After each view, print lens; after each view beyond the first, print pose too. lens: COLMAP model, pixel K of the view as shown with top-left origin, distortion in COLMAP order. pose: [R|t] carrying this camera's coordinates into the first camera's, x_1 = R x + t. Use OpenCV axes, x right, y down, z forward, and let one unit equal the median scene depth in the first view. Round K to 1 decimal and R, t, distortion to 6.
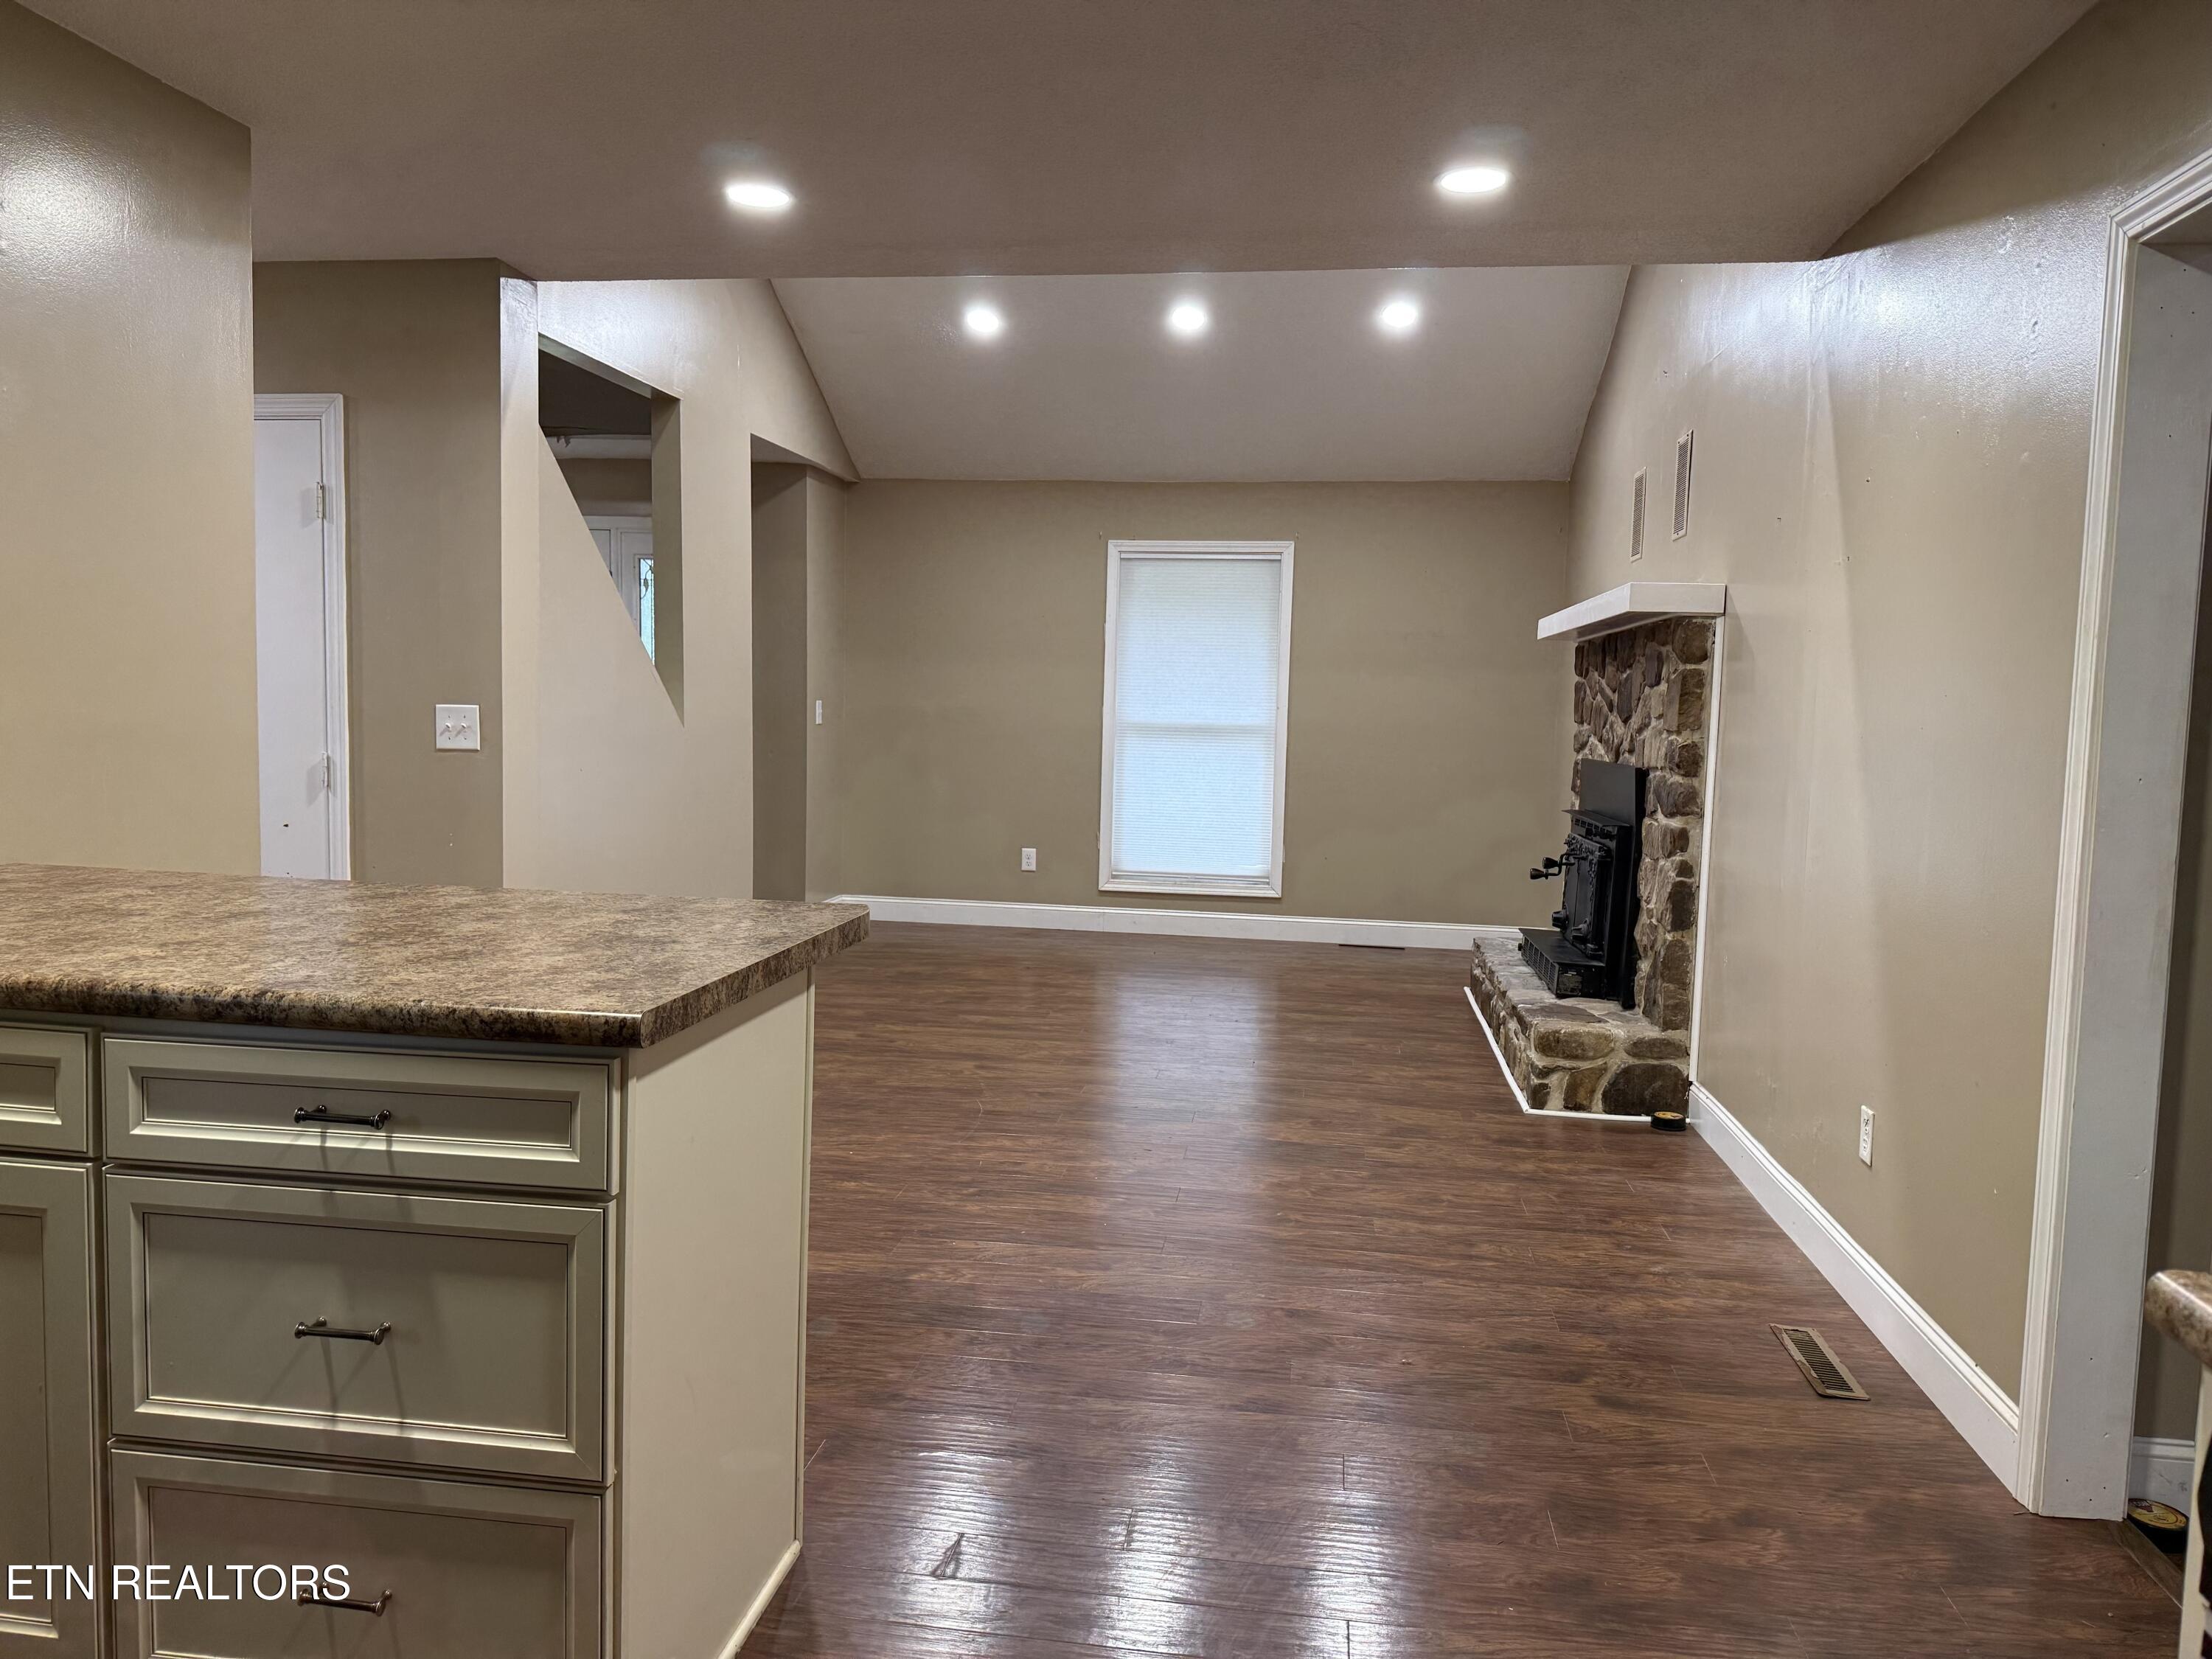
lens RADIAL K [[1544.2, 0, 1087.3], [0, 1544.2, 824.8], [0, 0, 1]] dist [0.032778, -0.046343]
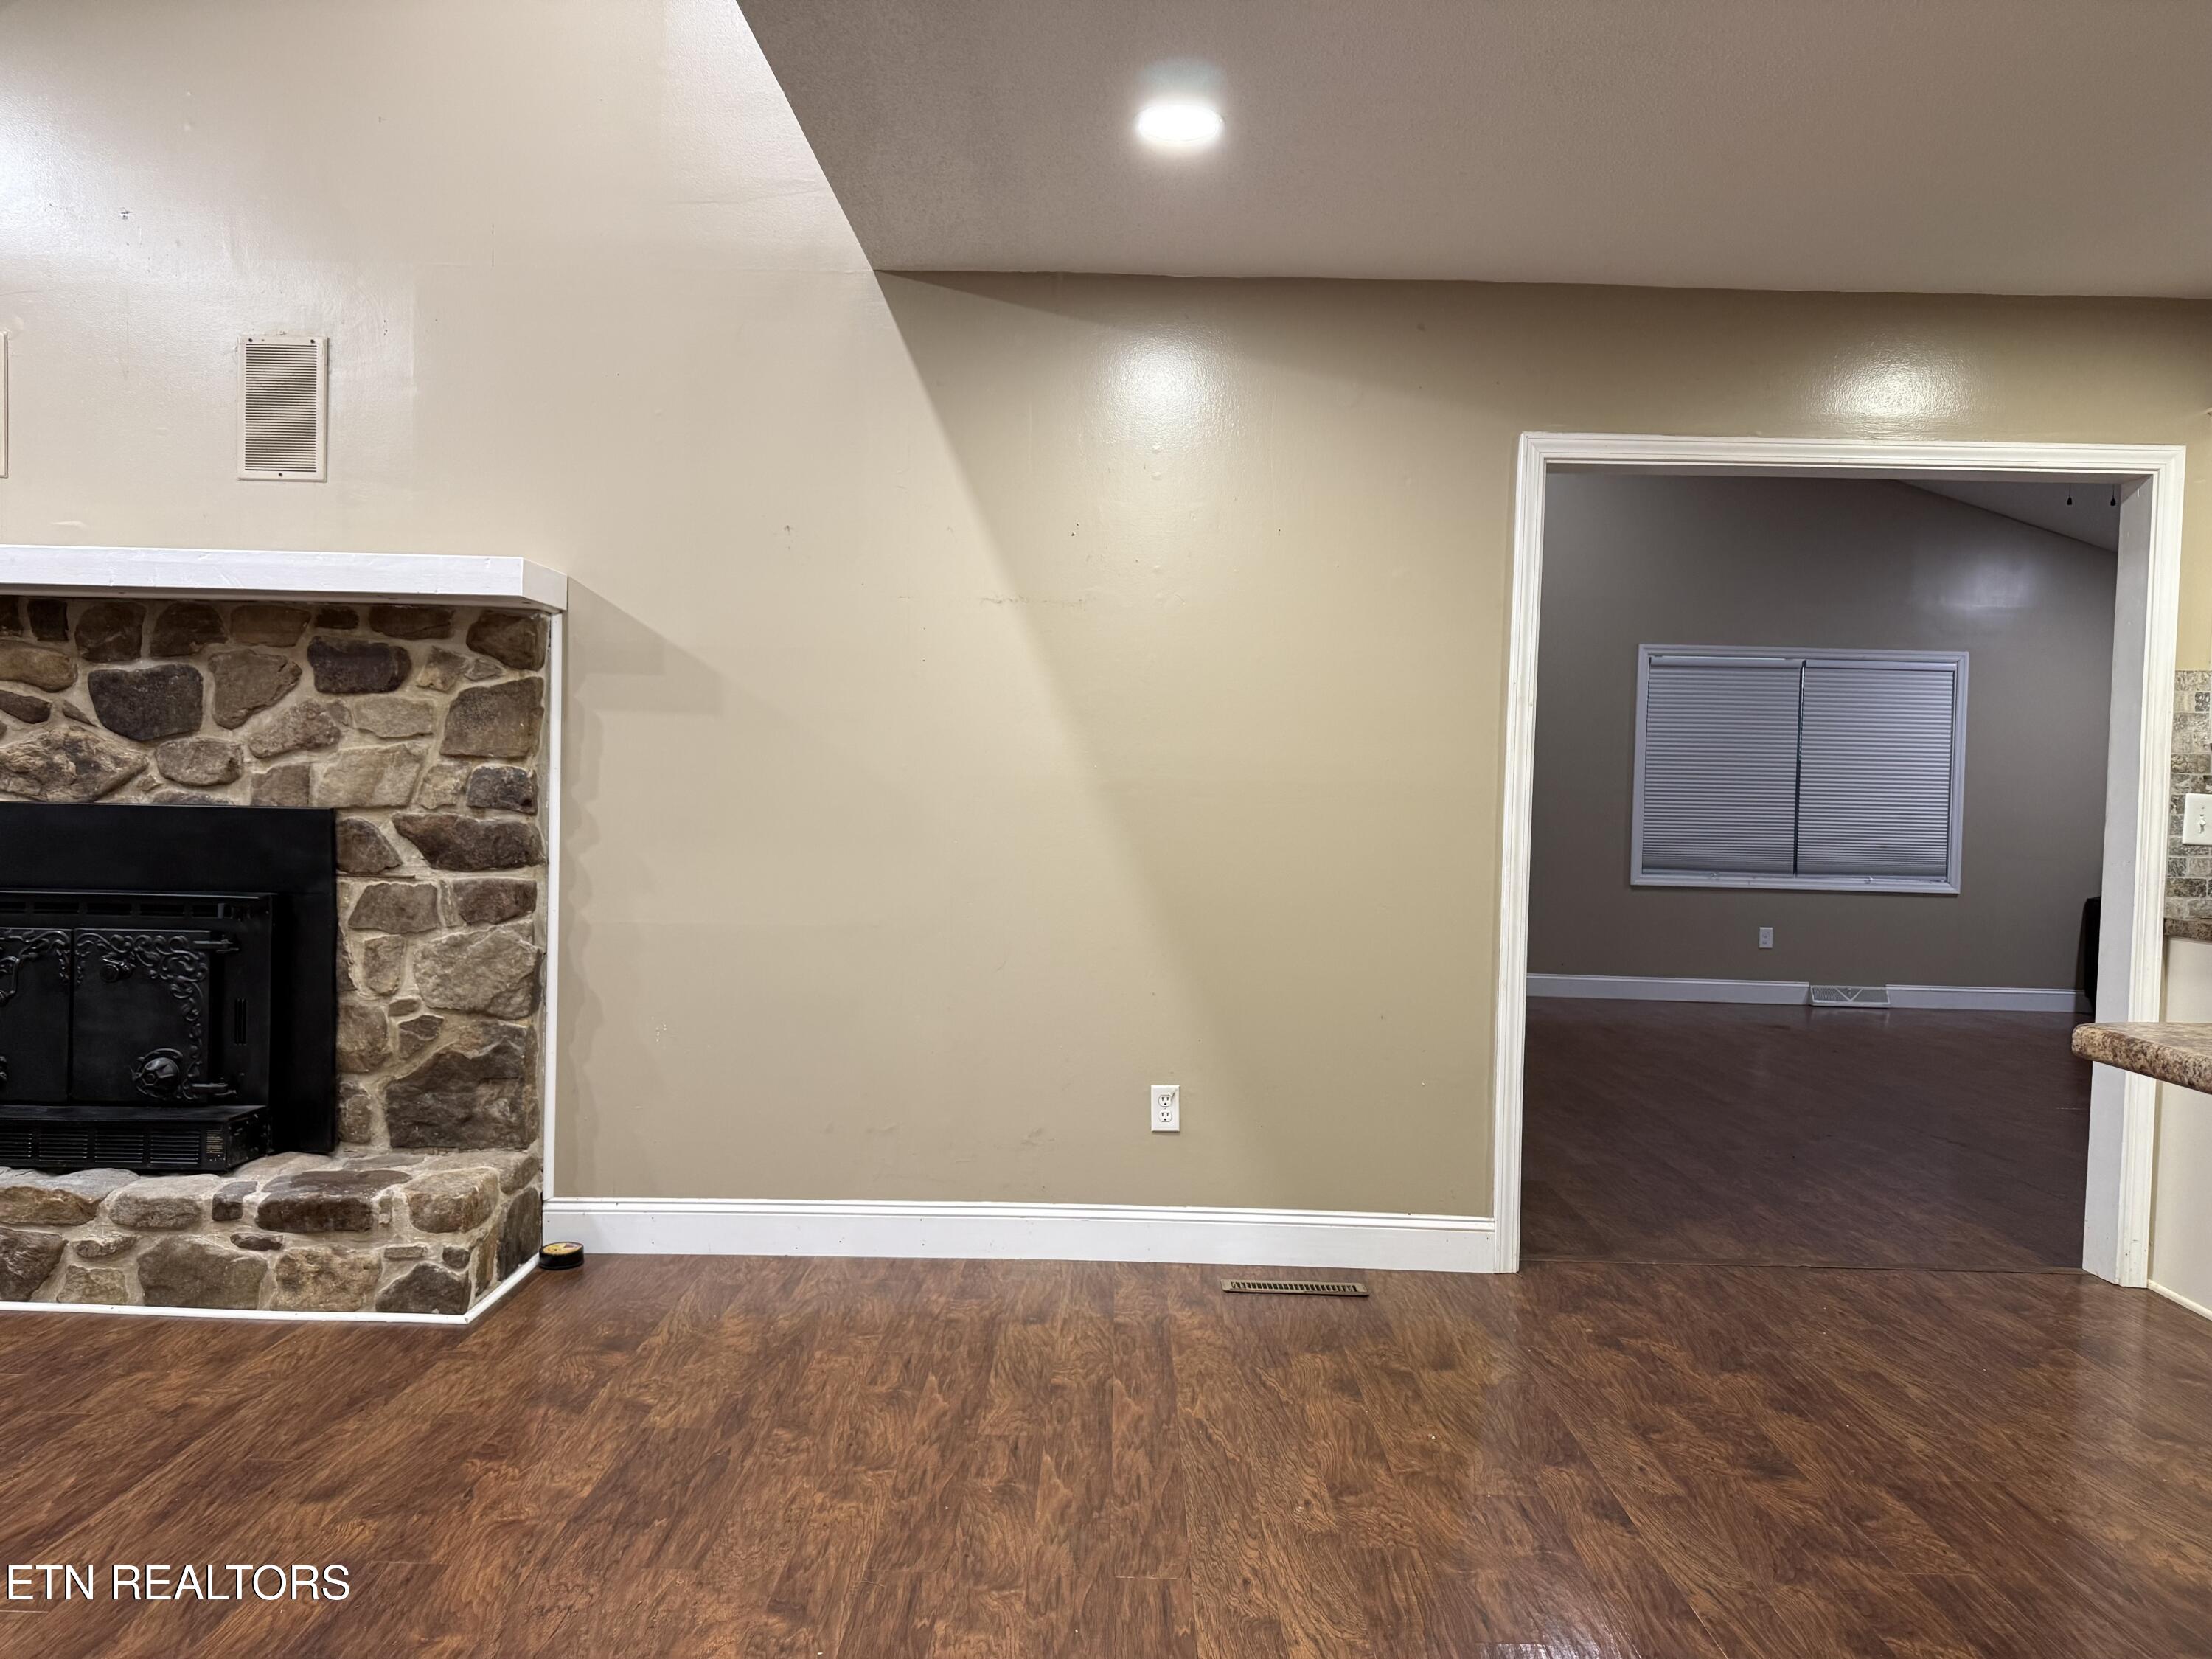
lens RADIAL K [[1544.2, 0, 1155.7], [0, 1544.2, 815.4], [0, 0, 1]] dist [0.032778, -0.046343]
pose [[-0.128172, -0.060366, 0.989913, -0.501815], [0.065372, 0.995461, 0.069169, -0.076082], [-0.989595, 0.073578, -0.123644, 0.933207]]
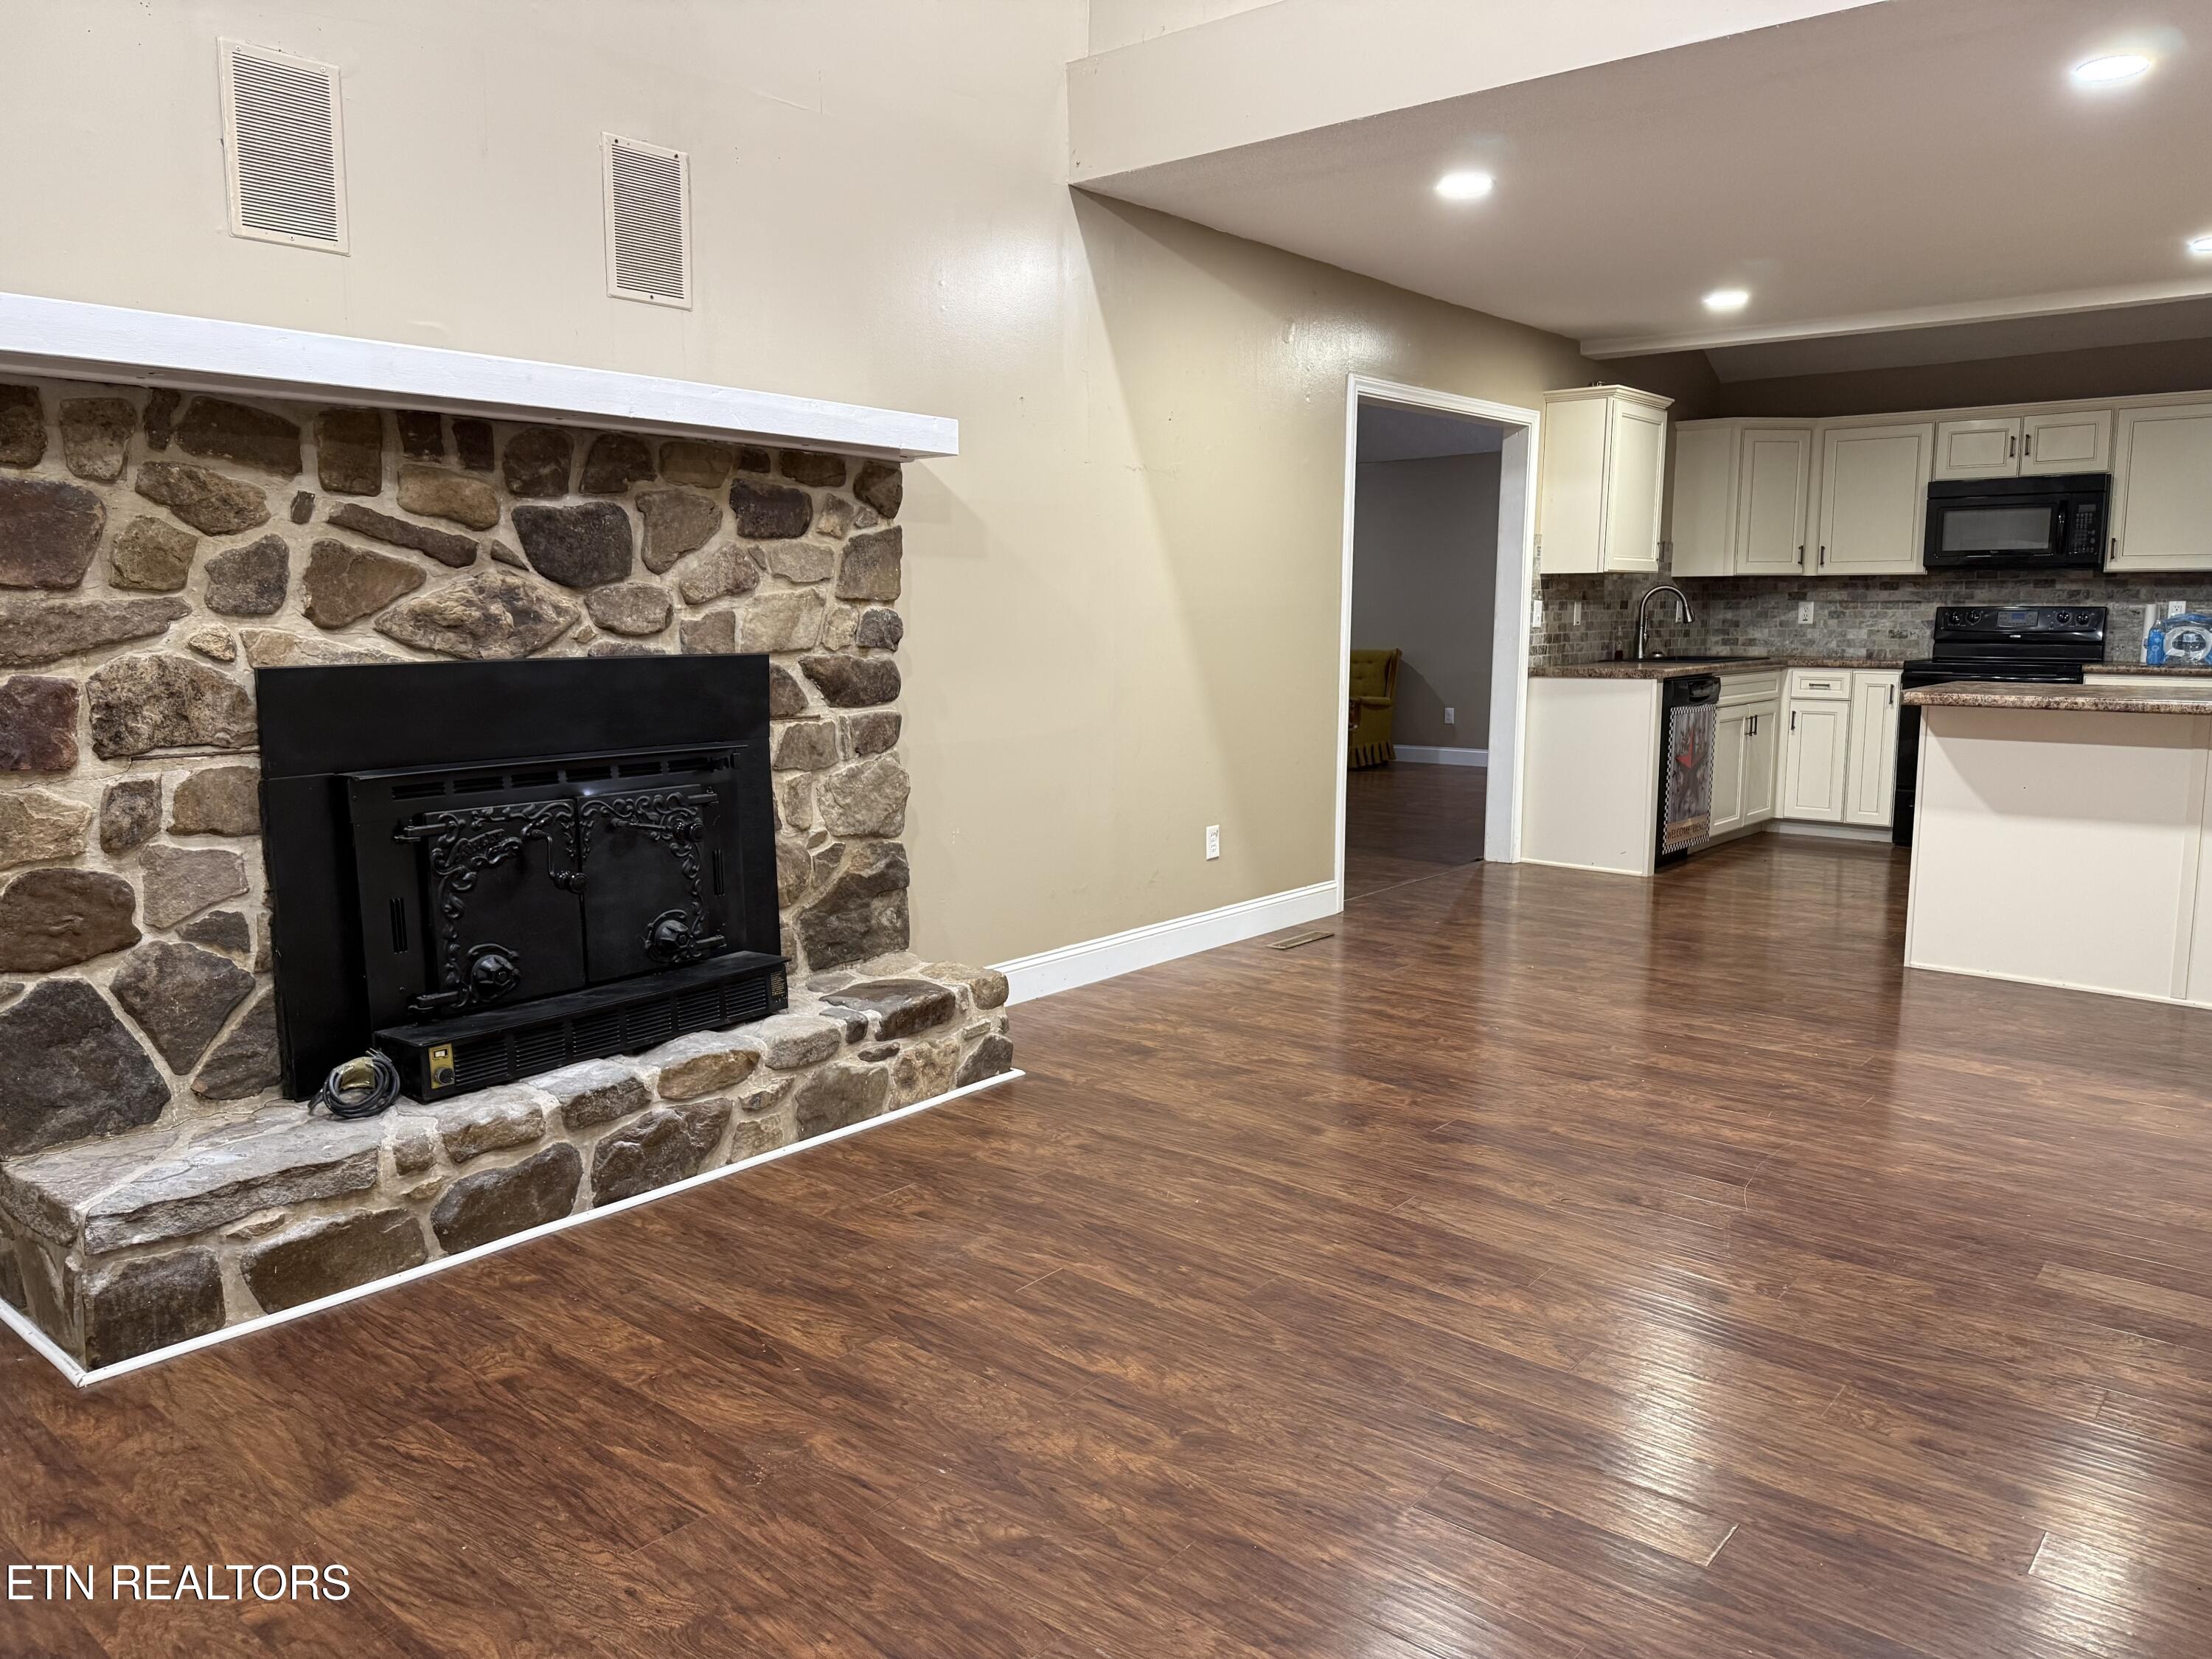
lens RADIAL K [[1544.2, 0, 1071.1], [0, 1544.2, 811.8], [0, 0, 1]] dist [0.032778, -0.046343]
pose [[-0.841579, -0.108333, 0.529159, -0.189149], [0.016657, 0.974009, 0.225896, -0.161222], [-0.539878, 0.198924, -0.817901, 1.965673]]
